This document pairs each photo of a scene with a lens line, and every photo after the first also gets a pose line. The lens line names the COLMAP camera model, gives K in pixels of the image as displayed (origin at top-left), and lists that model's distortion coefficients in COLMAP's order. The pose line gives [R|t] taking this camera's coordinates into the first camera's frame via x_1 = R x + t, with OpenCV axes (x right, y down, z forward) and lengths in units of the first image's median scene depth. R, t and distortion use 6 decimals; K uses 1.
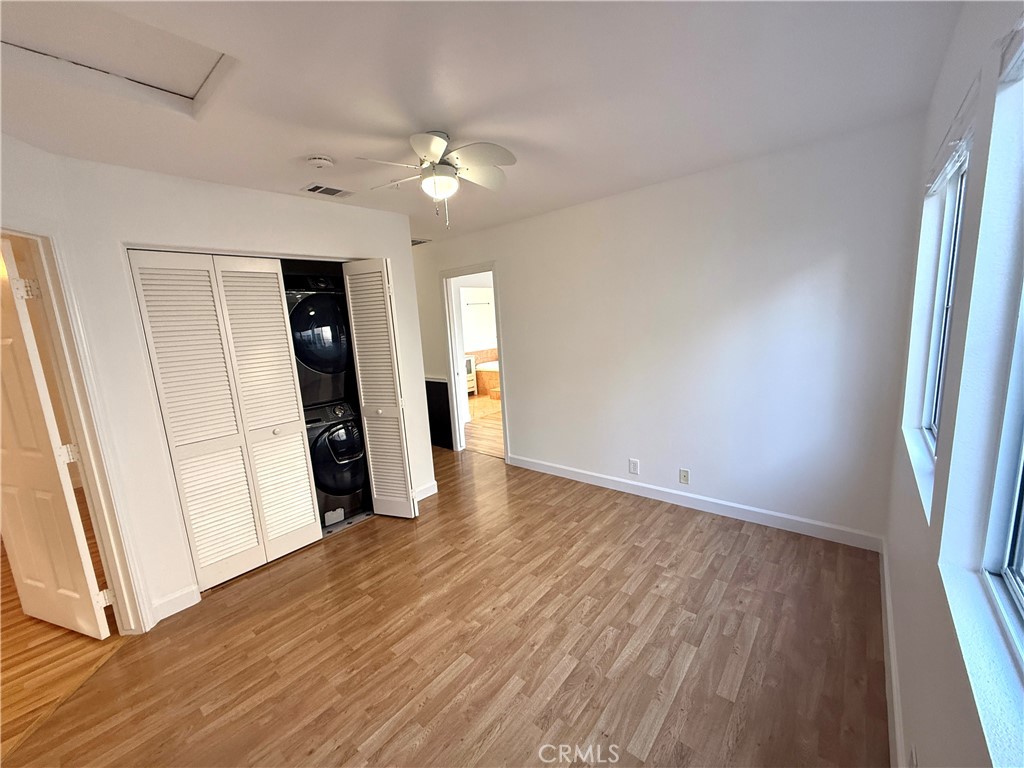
lens RADIAL K [[416.8, 0, 514.3], [0, 416.8, 388.1], [0, 0, 1]] dist [-0.001002, 0.002173]
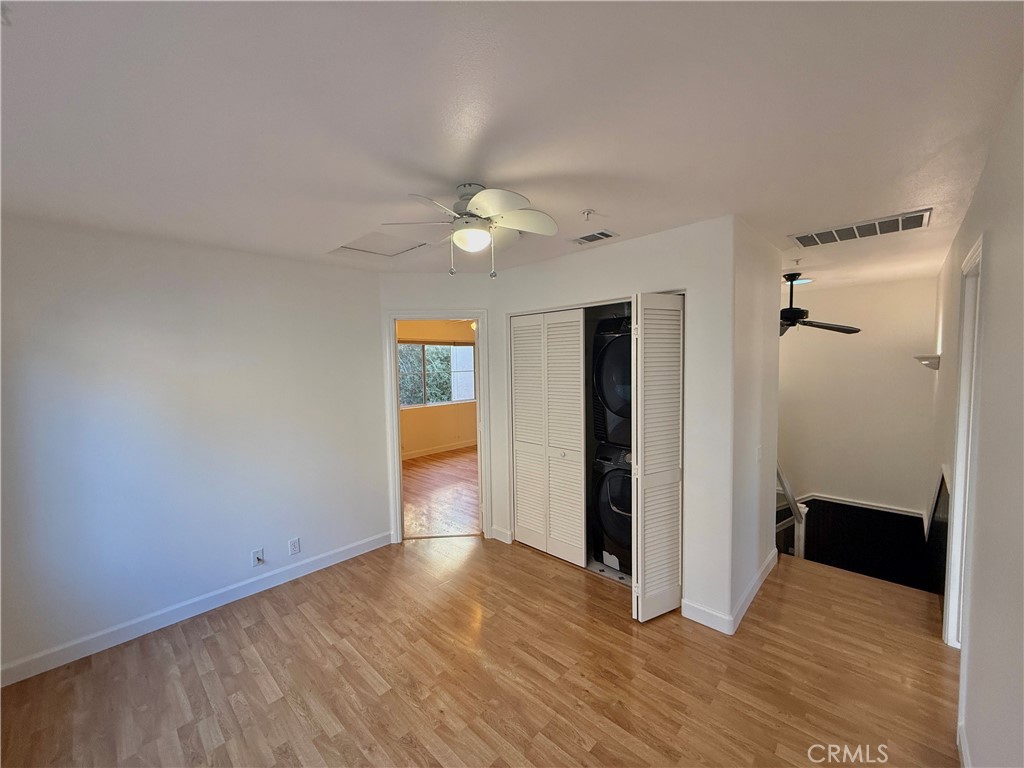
lens RADIAL K [[416.8, 0, 513.5], [0, 416.8, 384.4], [0, 0, 1]] dist [-0.001002, 0.002173]
pose [[-0.084131, 0.125768, -0.988486, 0.709416], [-0.138434, 0.980908, 0.136586, -0.280284], [0.986792, 0.148331, -0.065114, 1.093210]]
